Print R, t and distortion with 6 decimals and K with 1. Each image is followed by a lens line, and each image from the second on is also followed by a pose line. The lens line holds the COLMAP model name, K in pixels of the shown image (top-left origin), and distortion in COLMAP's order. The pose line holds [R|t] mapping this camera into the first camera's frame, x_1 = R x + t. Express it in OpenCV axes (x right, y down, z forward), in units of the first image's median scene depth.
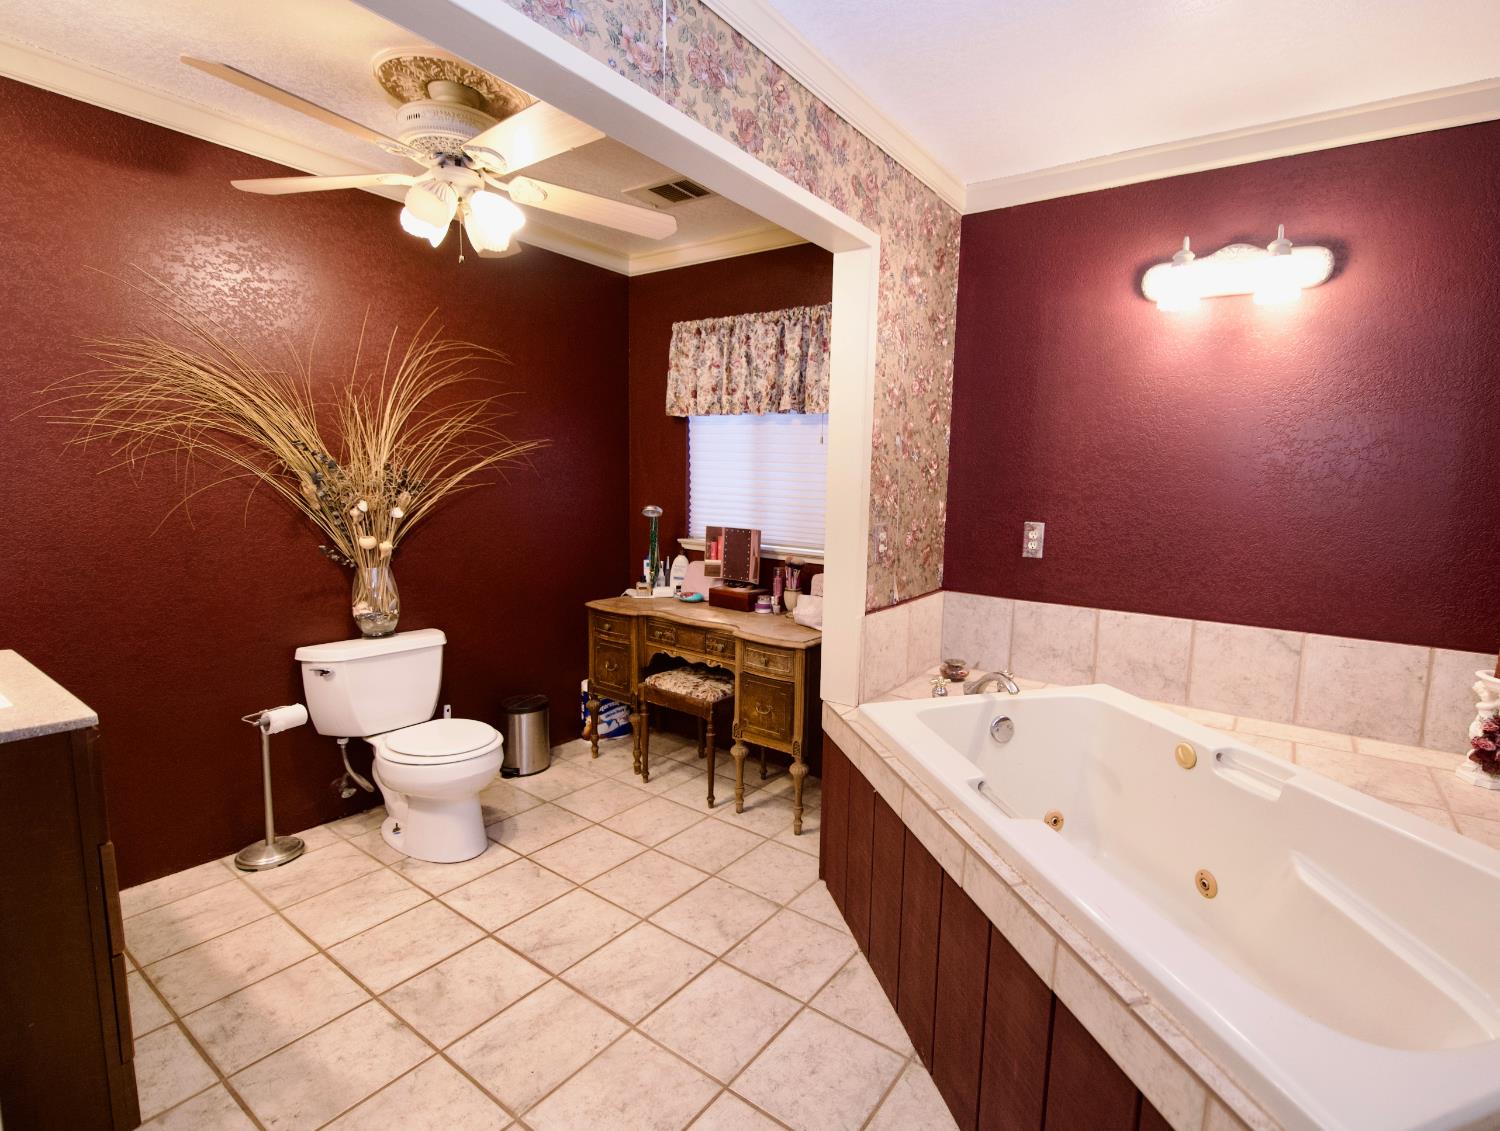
lens RADIAL K [[604.4, 0, 750.5], [0, 604.4, 564.4], [0, 0, 1]] dist [0.001336, -0.000200]
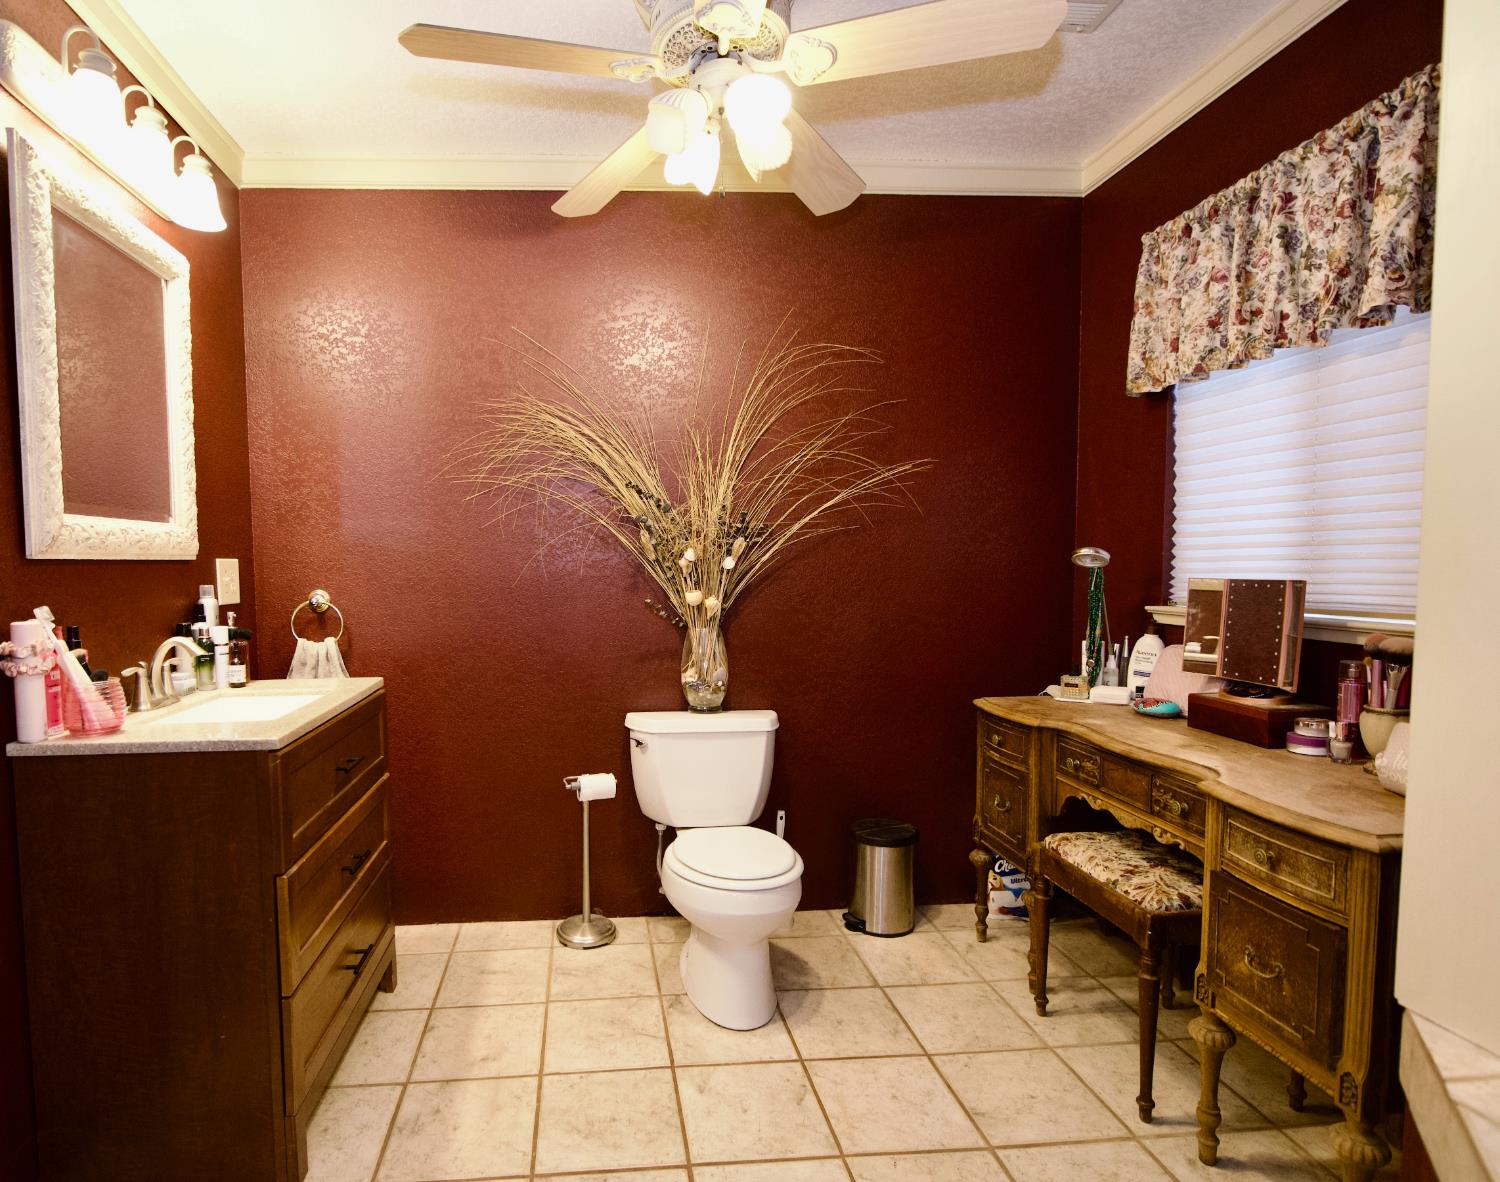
lens RADIAL K [[697.5, 0, 757.4], [0, 697.5, 629.2], [0, 0, 1]] dist [-0.005525, -0.000366]
pose [[0.708609, 0.024322, -0.705182, 0.105576], [-0.060745, 0.997798, -0.026625, 0.024961], [0.702982, 0.061703, 0.708526, 0.330028]]
